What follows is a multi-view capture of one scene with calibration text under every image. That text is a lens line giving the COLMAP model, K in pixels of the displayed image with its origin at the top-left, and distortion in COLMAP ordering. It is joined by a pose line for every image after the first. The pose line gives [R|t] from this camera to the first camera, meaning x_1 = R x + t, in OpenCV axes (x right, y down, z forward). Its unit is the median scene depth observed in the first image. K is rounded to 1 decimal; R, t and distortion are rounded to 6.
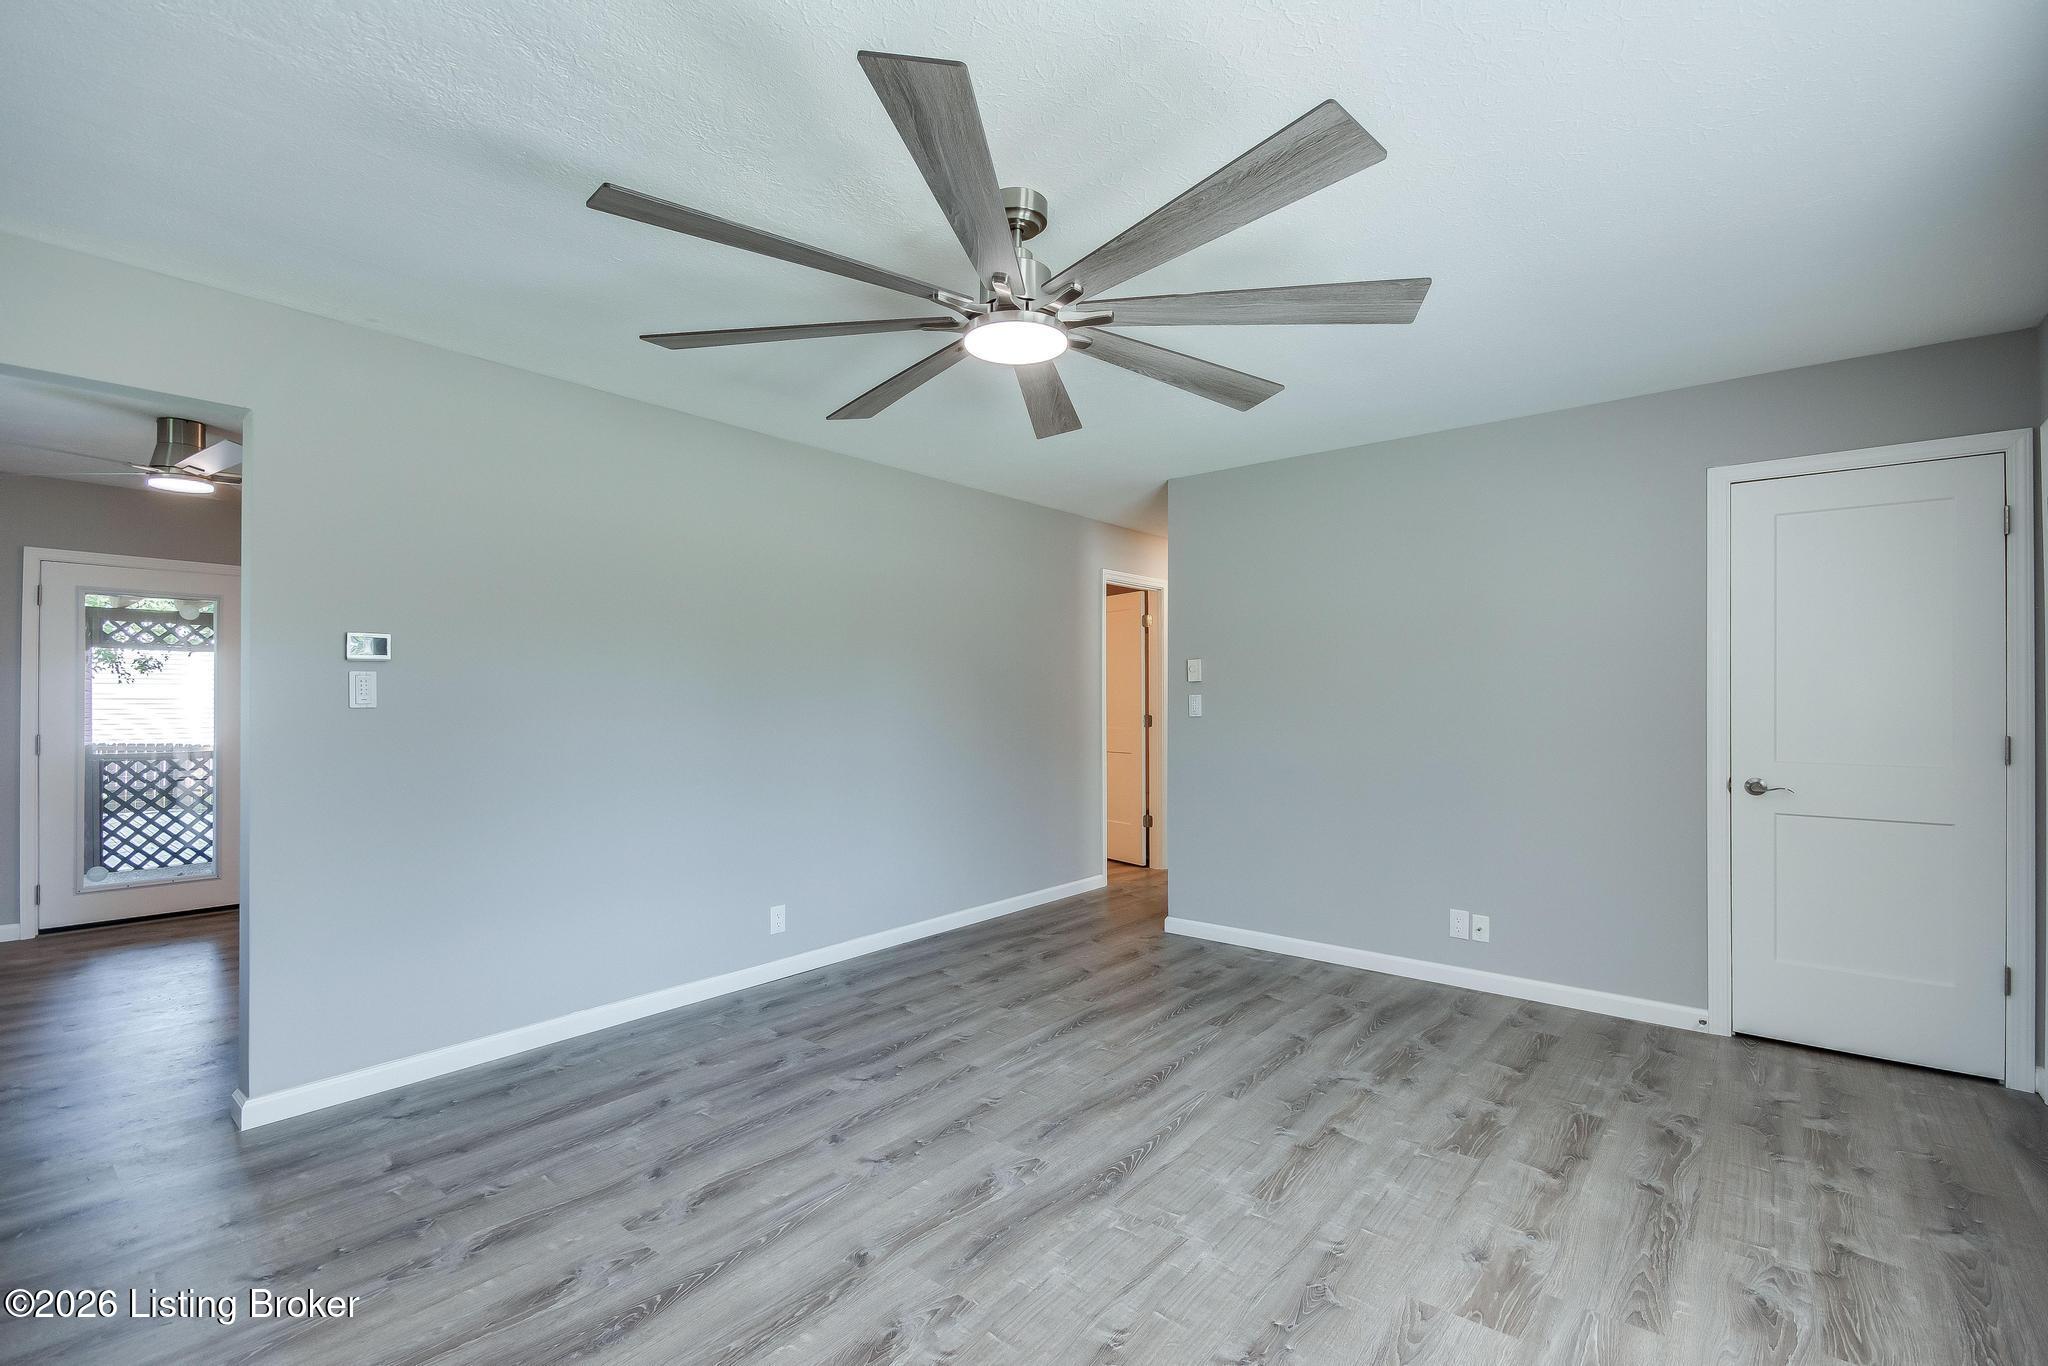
lens RADIAL K [[912.3, 0, 1051.8], [0, 912.3, 692.8], [0, 0, 1]] dist [0.000369, -0.000012]
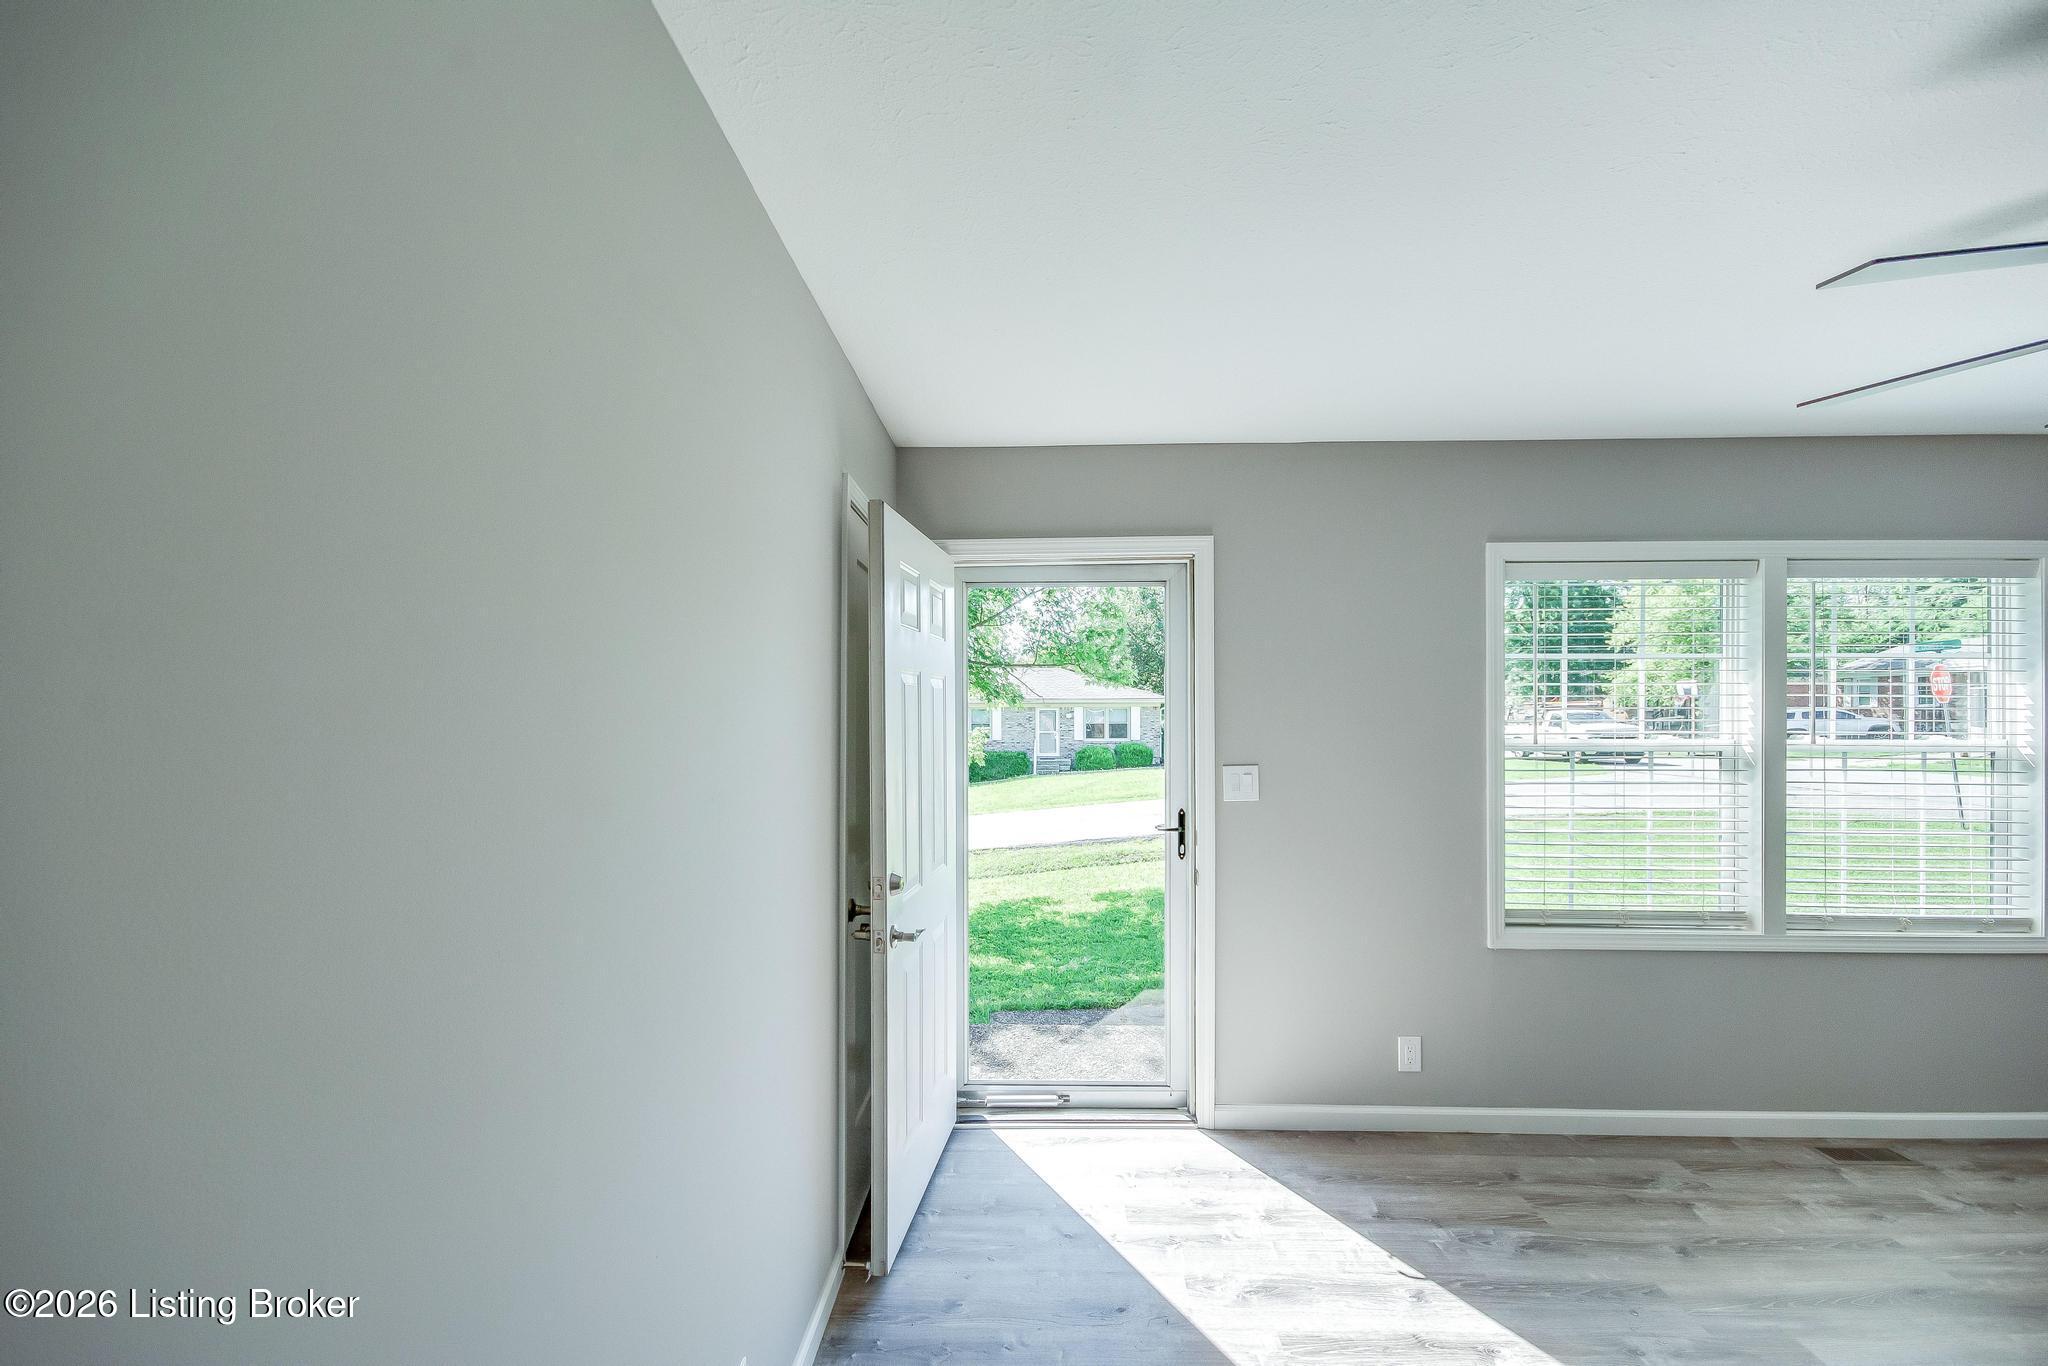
lens RADIAL K [[895.7, 0, 1019.4], [0, 895.7, 715.9], [0, 0, 1]] dist [0.025484, -0.016621]
pose [[-0.588440, 0.003155, 0.808534, 0.085926], [-0.007369, 0.999930, -0.009264, -0.061507], [-0.808507, -0.011409, -0.588376, 1.498071]]
